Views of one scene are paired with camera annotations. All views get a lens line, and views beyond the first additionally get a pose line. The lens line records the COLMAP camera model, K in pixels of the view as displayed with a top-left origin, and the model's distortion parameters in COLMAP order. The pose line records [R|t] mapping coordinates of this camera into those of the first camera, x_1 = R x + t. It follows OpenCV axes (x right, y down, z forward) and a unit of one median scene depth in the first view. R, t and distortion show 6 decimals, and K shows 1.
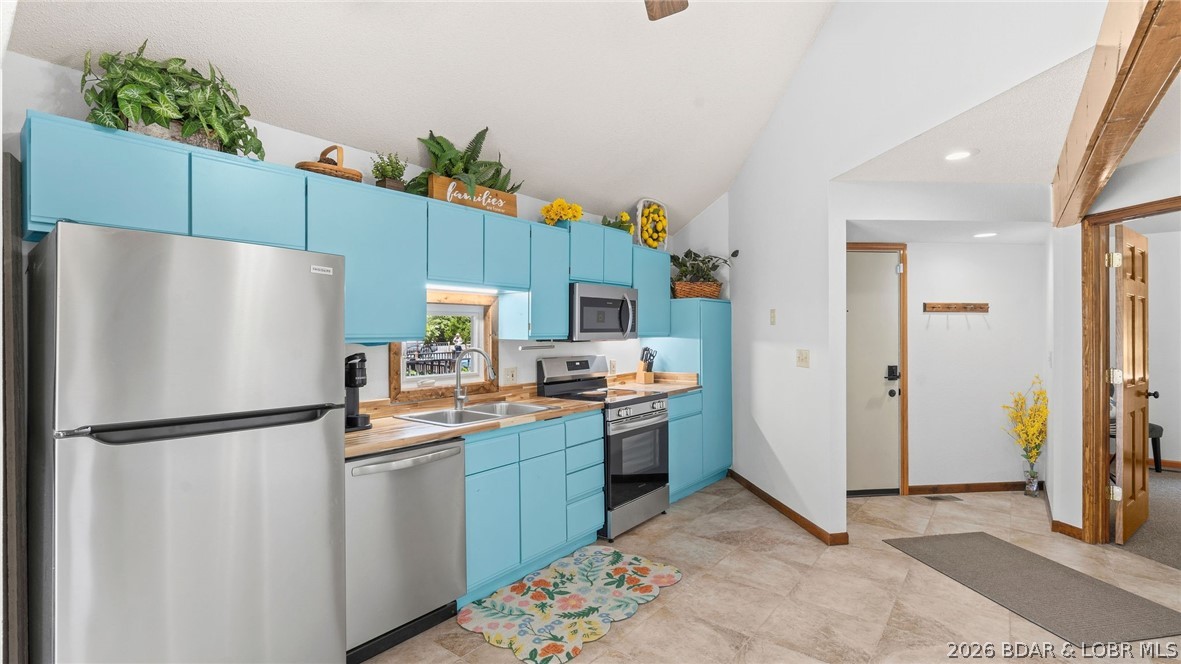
lens RADIAL K [[533.6, 0, 589.1], [0, 533.6, 333.6], [0, 0, 1]] dist [-0.004172, 0.000725]
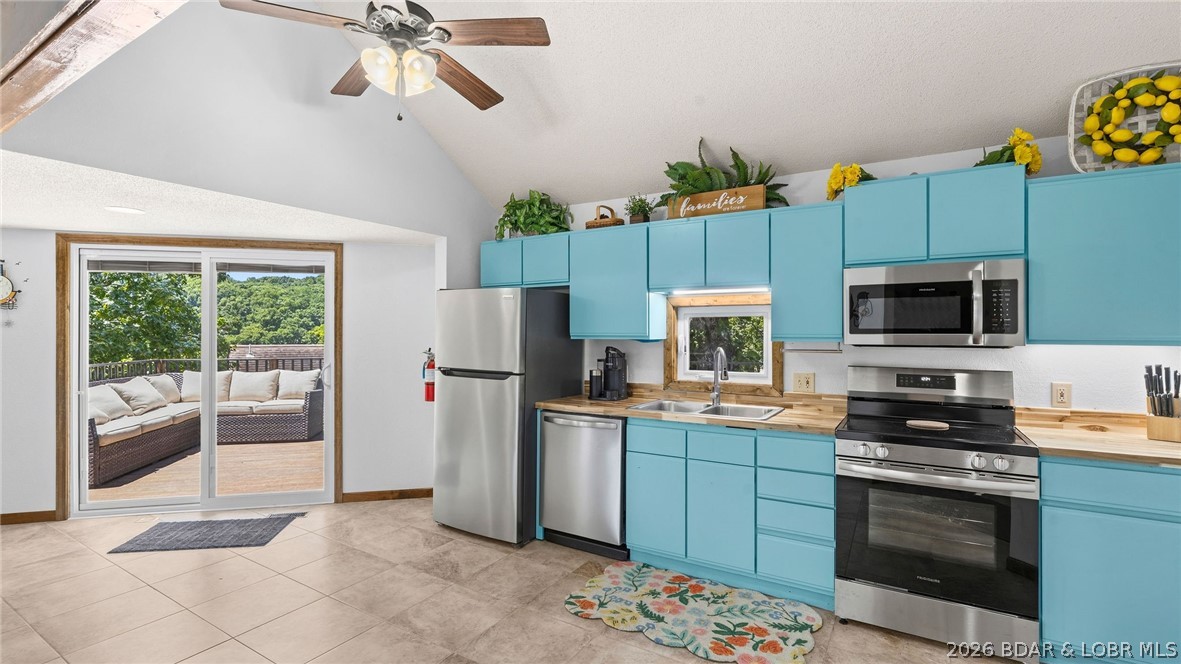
lens RADIAL K [[533.6, 0, 584.6], [0, 533.6, 331.6], [0, 0, 1]] dist [-0.004172, 0.000725]
pose [[0.121037, 0.002732, -0.992644, 0.846938], [-0.006266, 0.999978, 0.001988, -0.004901], [0.992628, 0.005980, 0.121051, 0.664804]]
